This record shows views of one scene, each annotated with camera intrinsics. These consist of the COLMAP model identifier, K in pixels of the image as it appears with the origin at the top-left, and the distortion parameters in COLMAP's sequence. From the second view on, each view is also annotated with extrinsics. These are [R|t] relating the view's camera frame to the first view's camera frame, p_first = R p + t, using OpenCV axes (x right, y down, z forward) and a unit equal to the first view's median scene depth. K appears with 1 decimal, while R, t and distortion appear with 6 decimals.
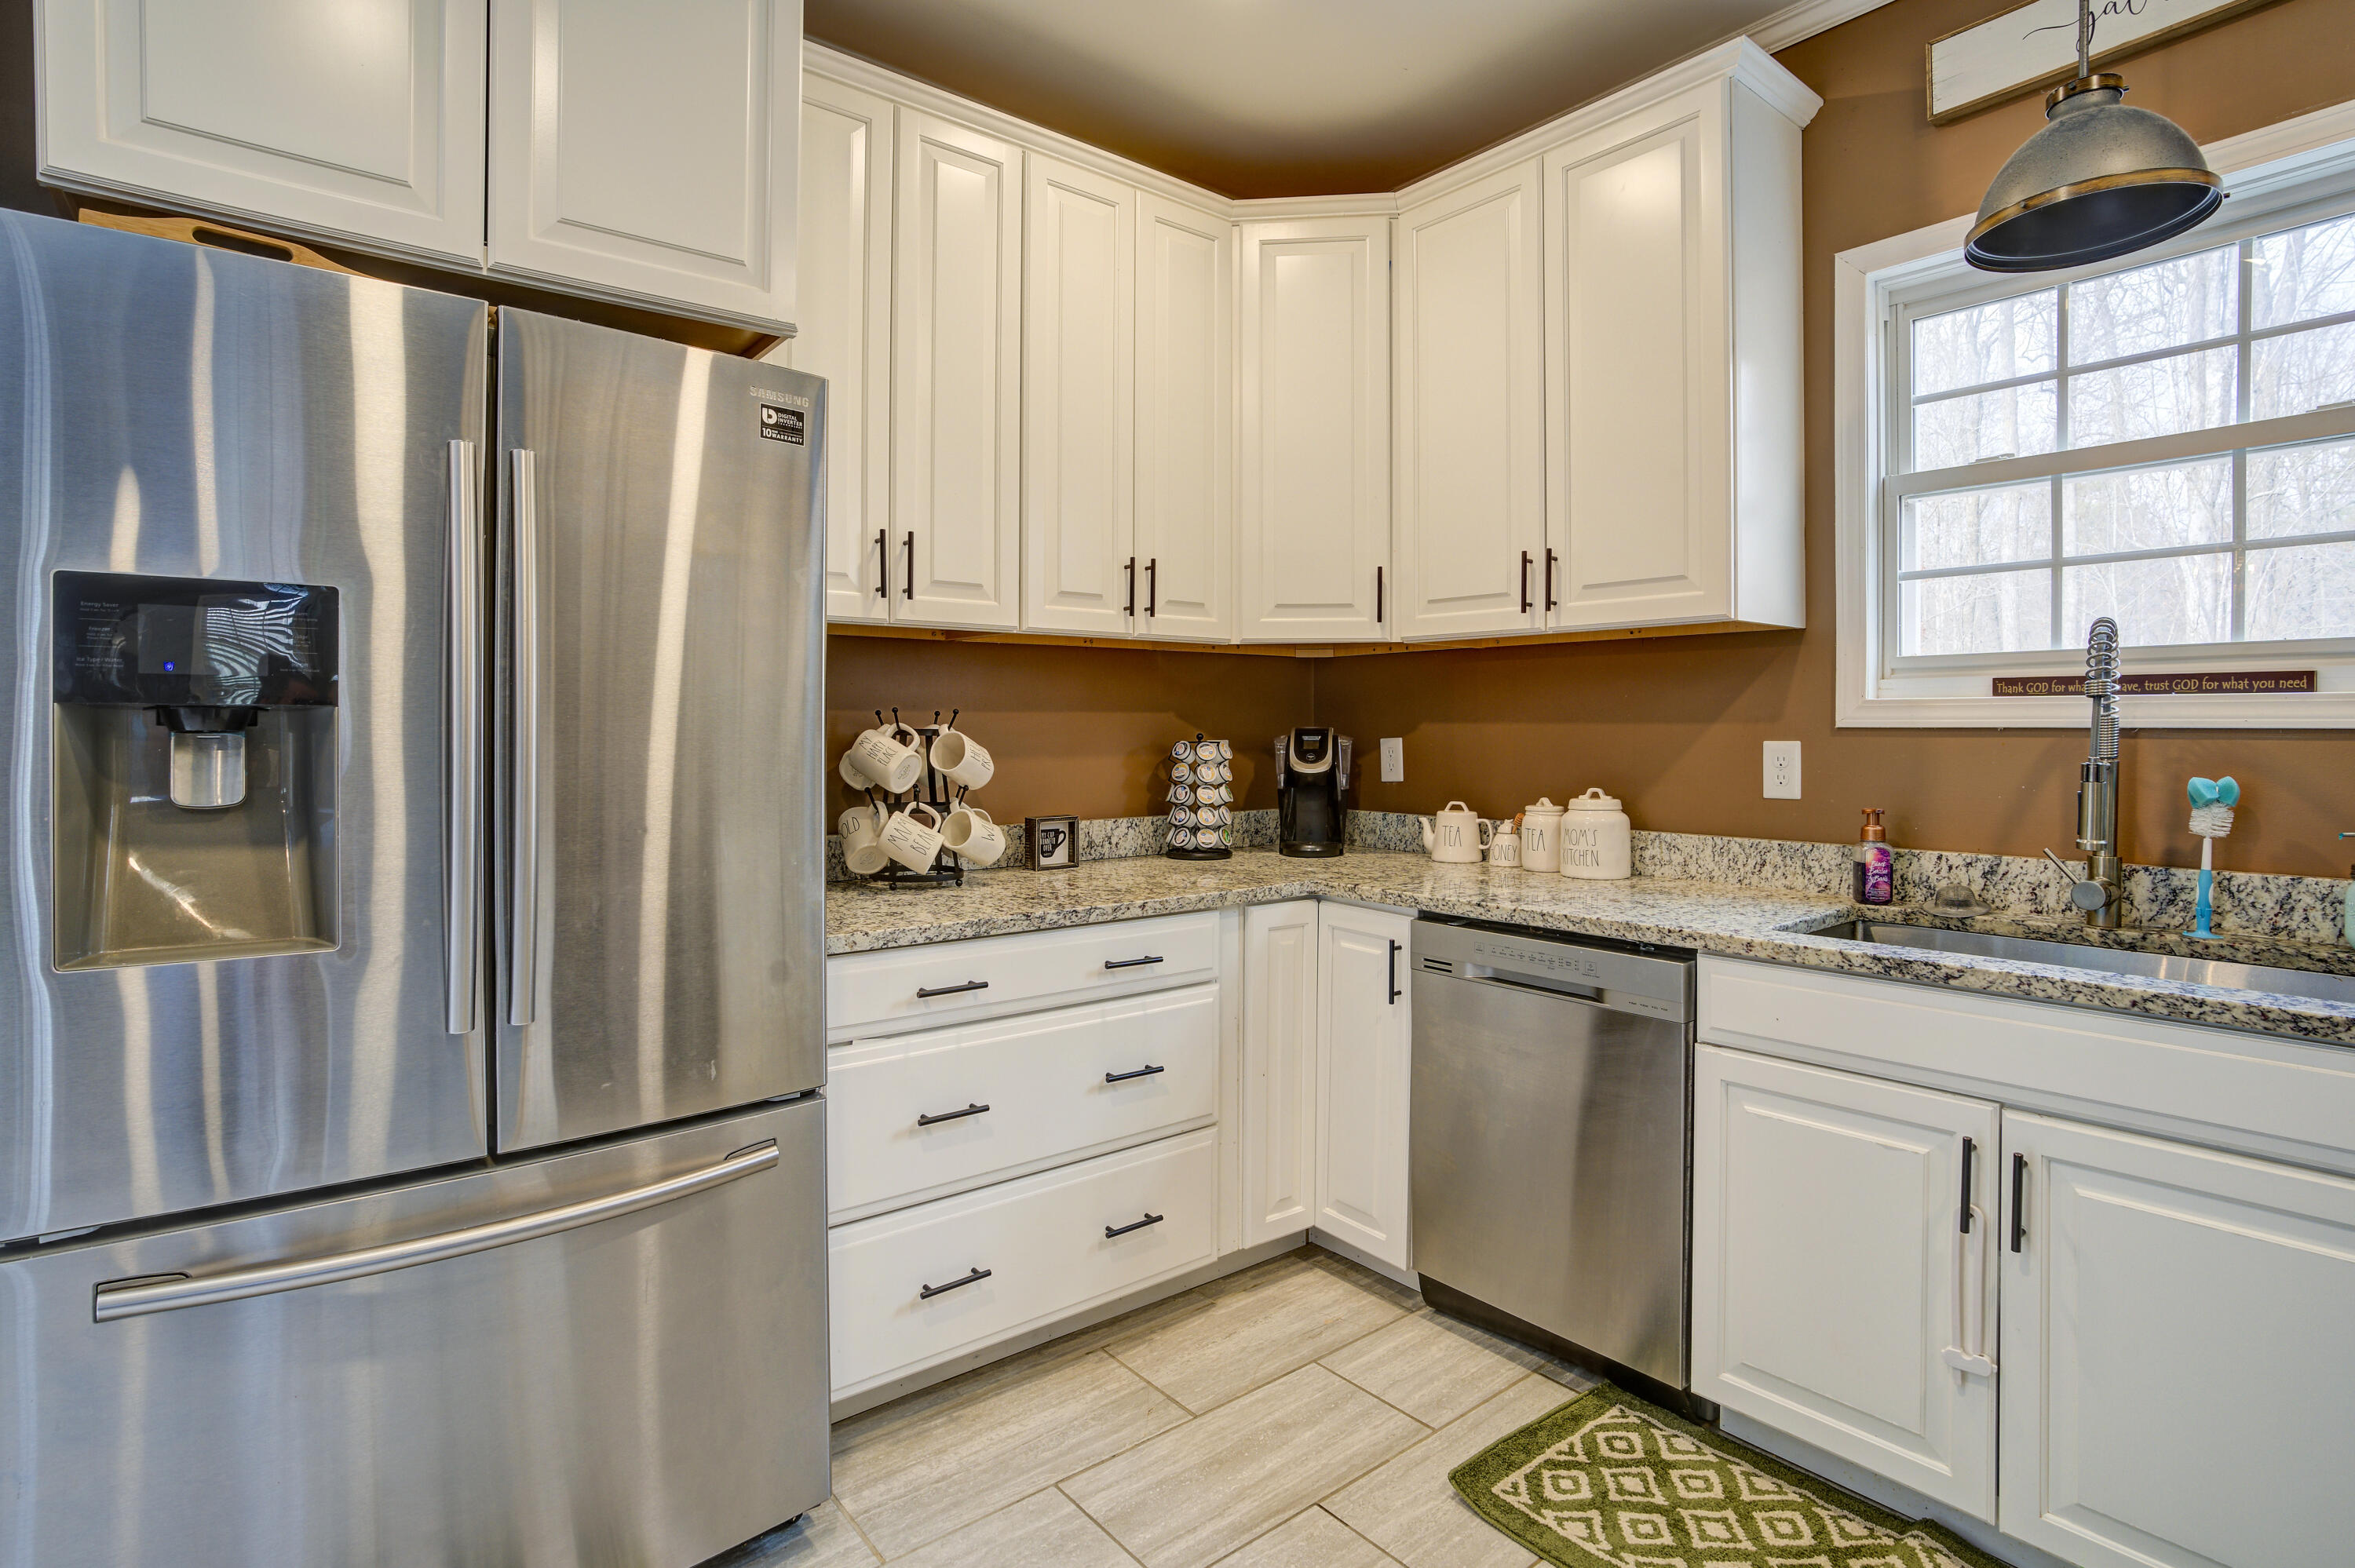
lens RADIAL K [[1169.6, 0, 1184.5], [0, 1169.6, 736.8], [0, 0, 1]] dist [-0.053293, 0.024239]
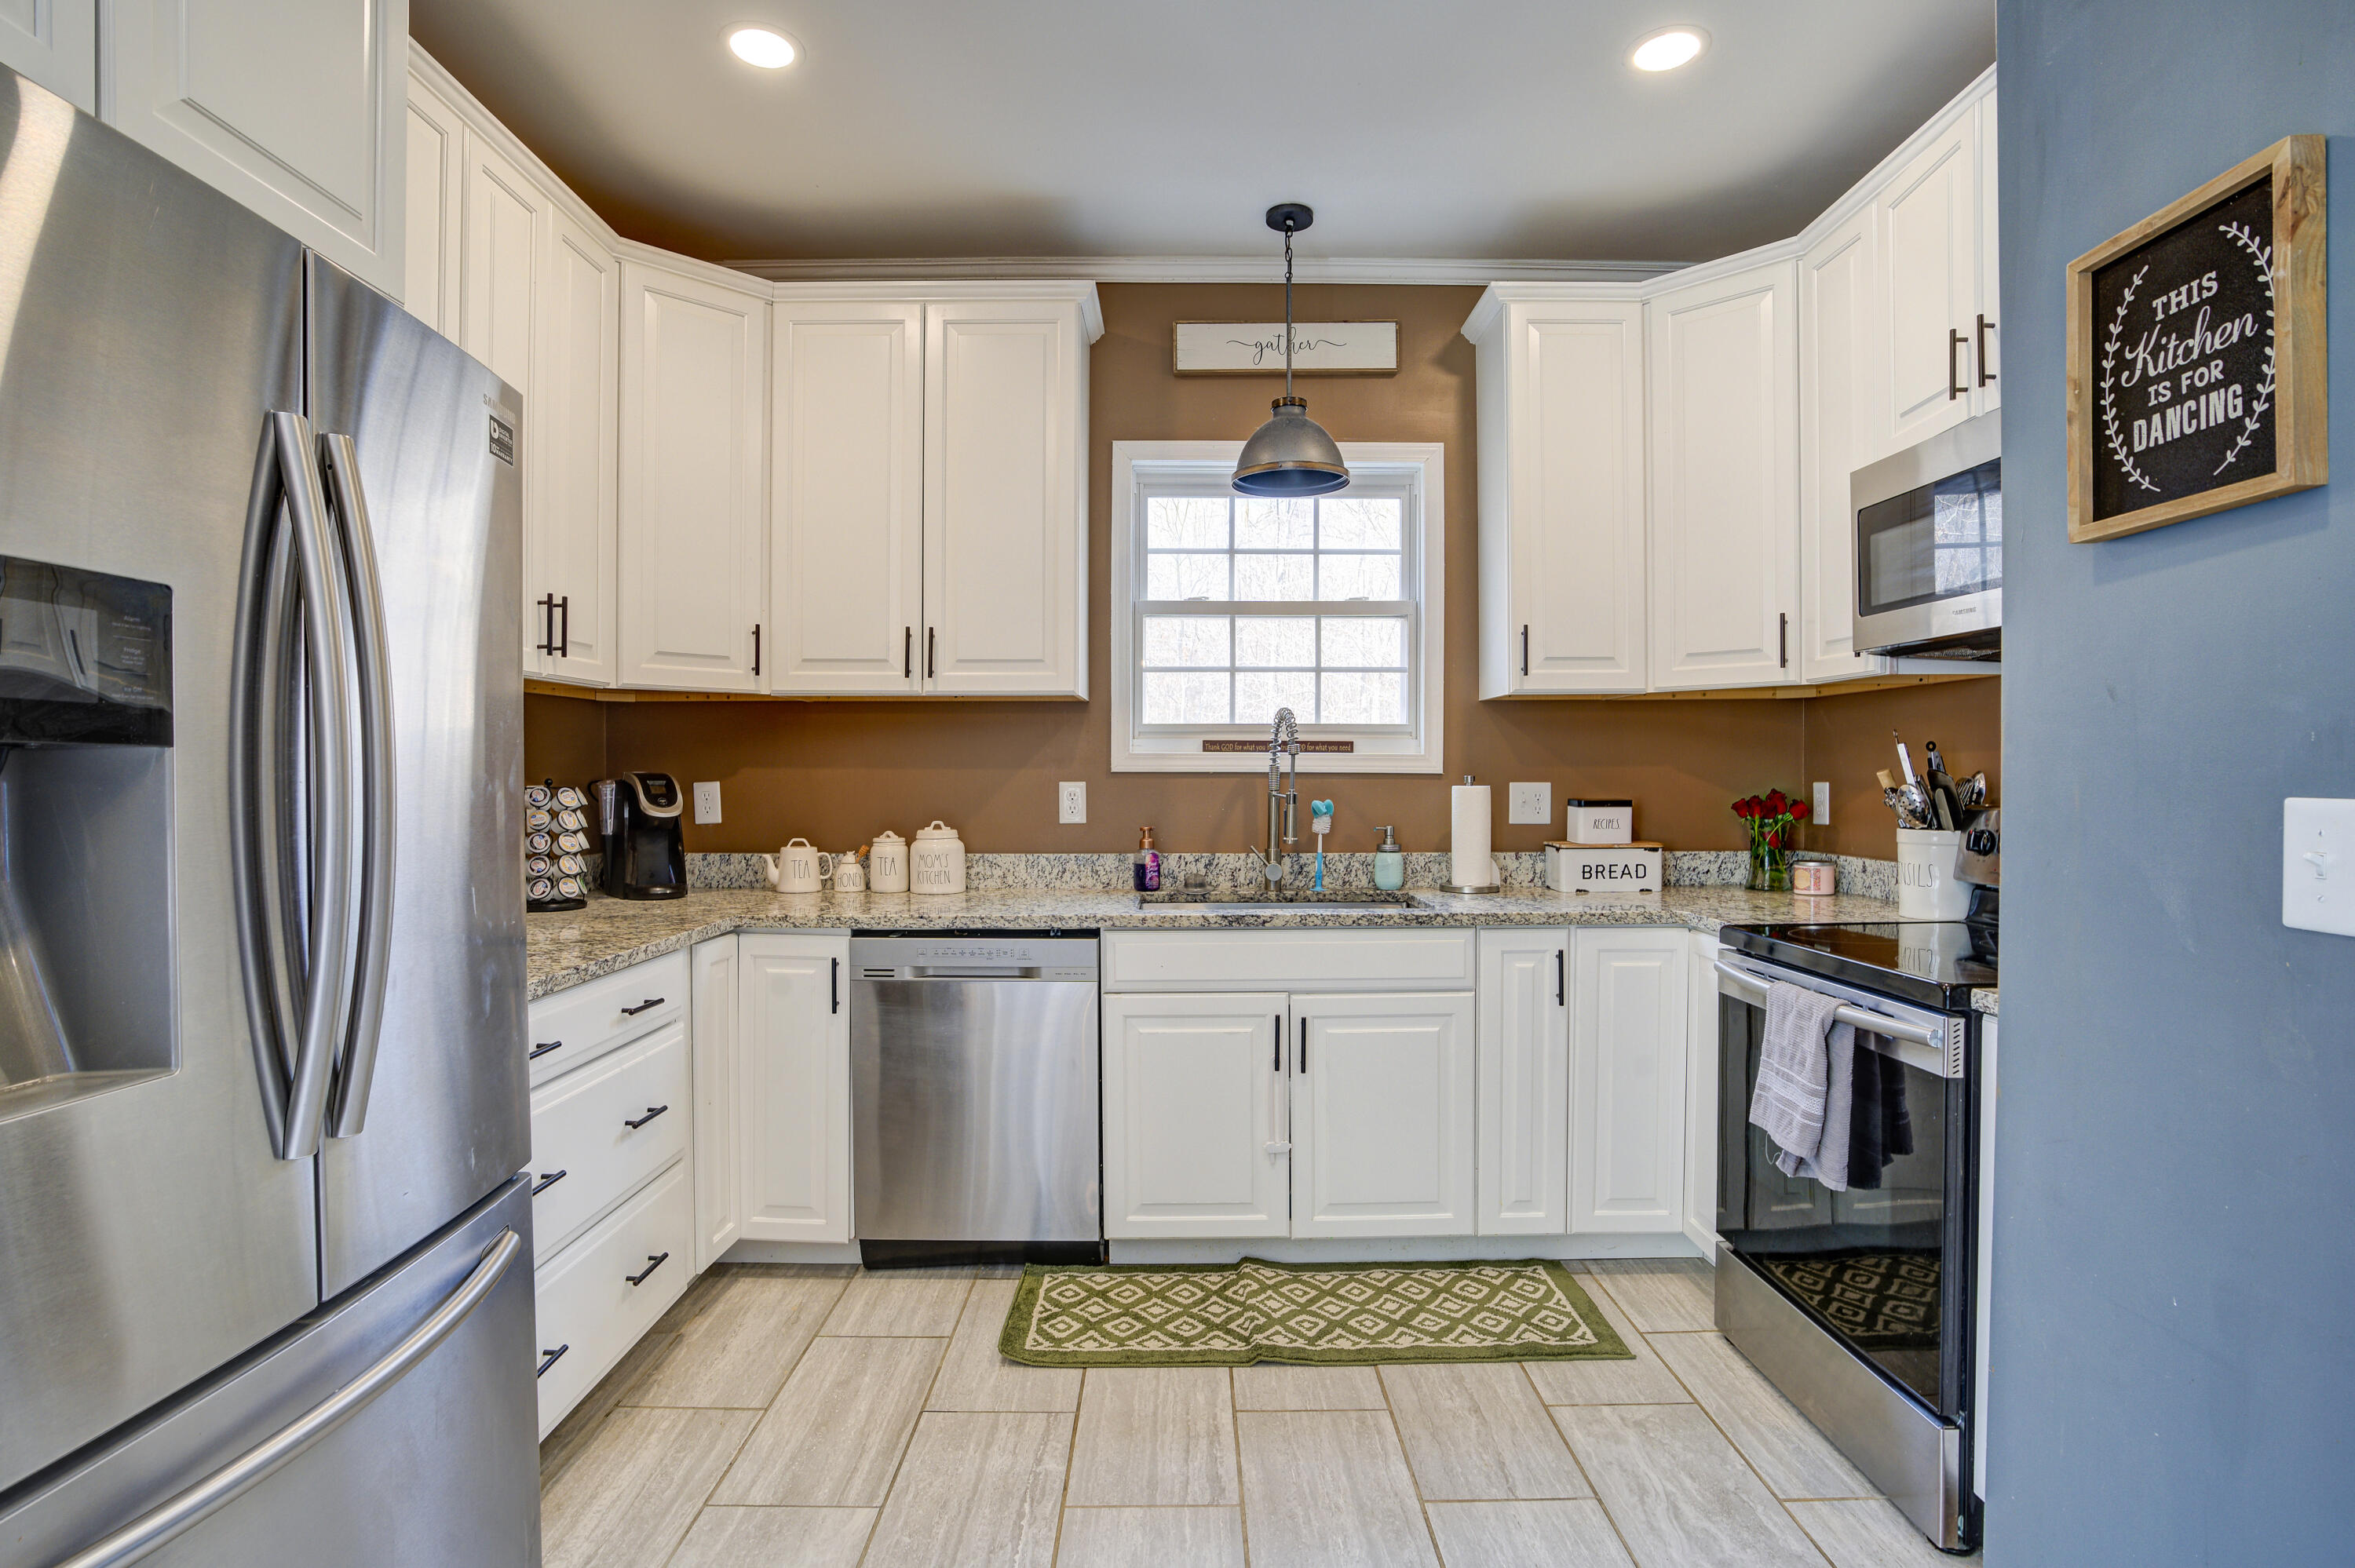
lens RADIAL K [[1171.0, 0, 1186.4], [0, 1171.0, 788.8], [0, 0, 1]] dist [-0.047597, 0.000662]
pose [[0.627493, -0.011758, 0.778534, -0.567314], [0.005807, 0.999929, 0.010422, -0.002074], [-0.778601, -0.002019, 0.627516, 0.014745]]
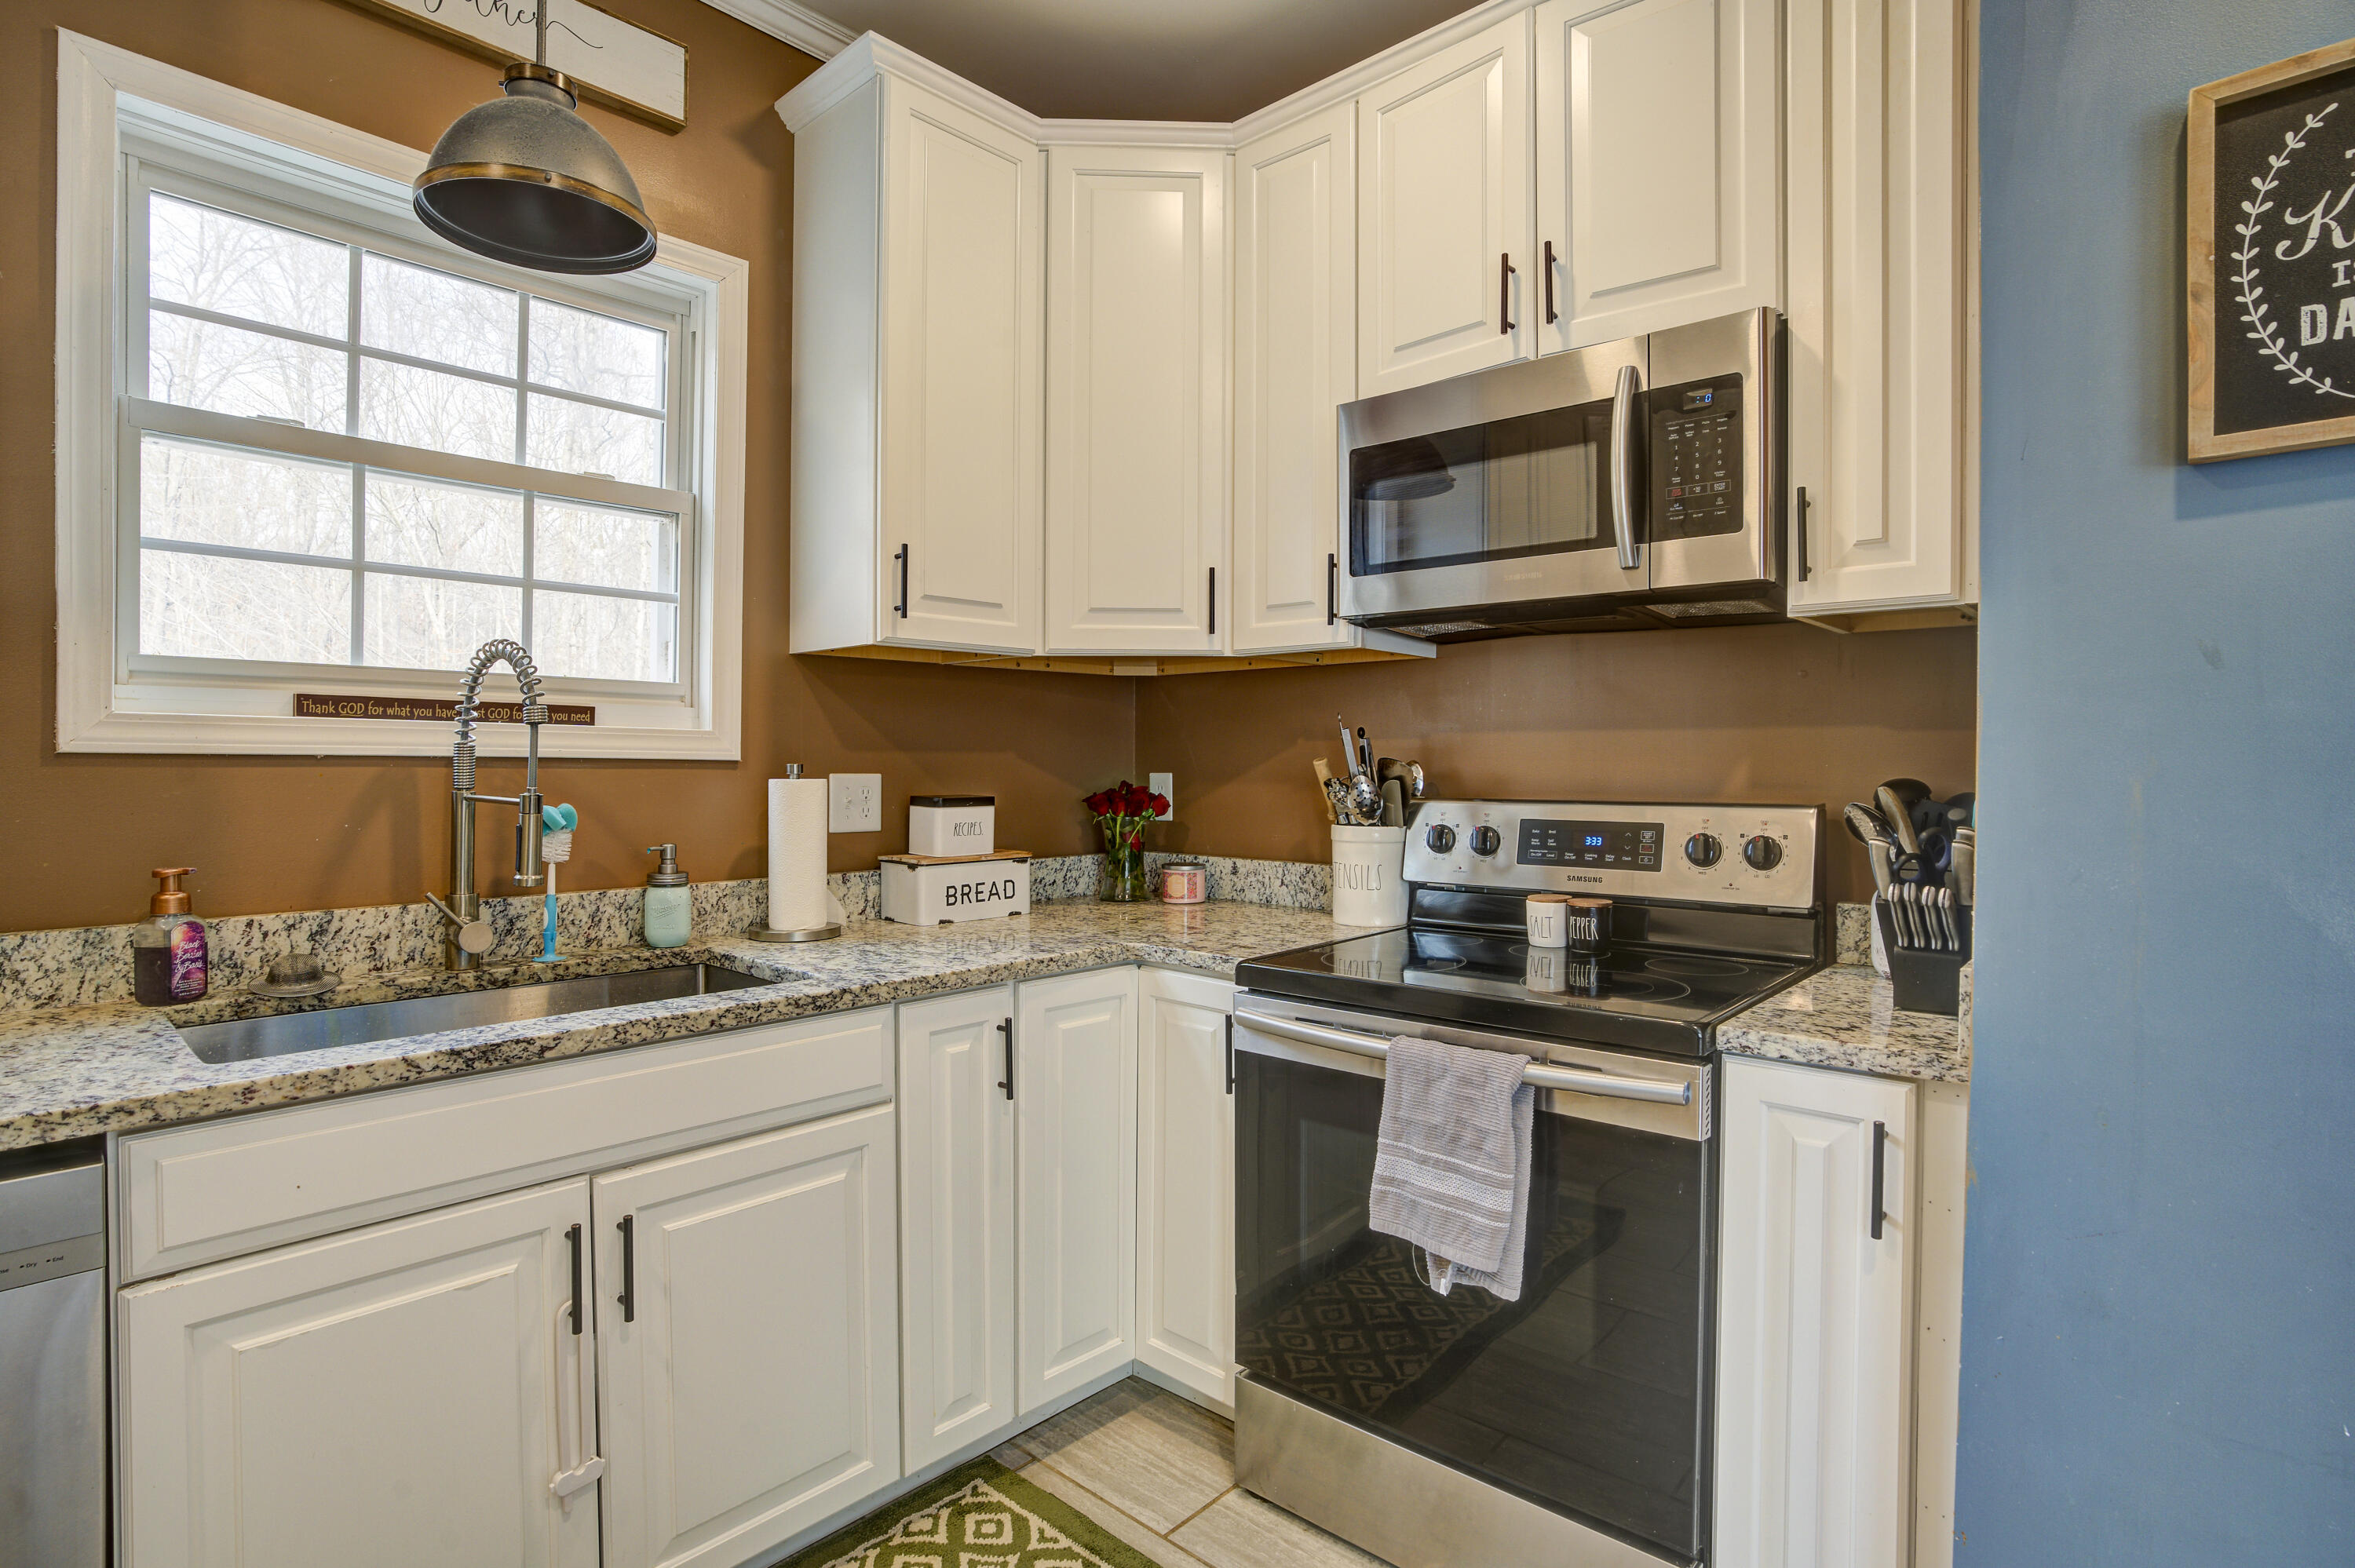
lens RADIAL K [[1155.9, 0, 1183.9], [0, 1155.9, 776.6], [0, 0, 1]] dist [-0.061499, 0.025862]
pose [[-0.149595, -0.010117, 0.988696, -0.178453], [0.001359, 0.999945, 0.010438, -0.000013], [-0.988746, 0.002905, -0.149573, 0.510533]]
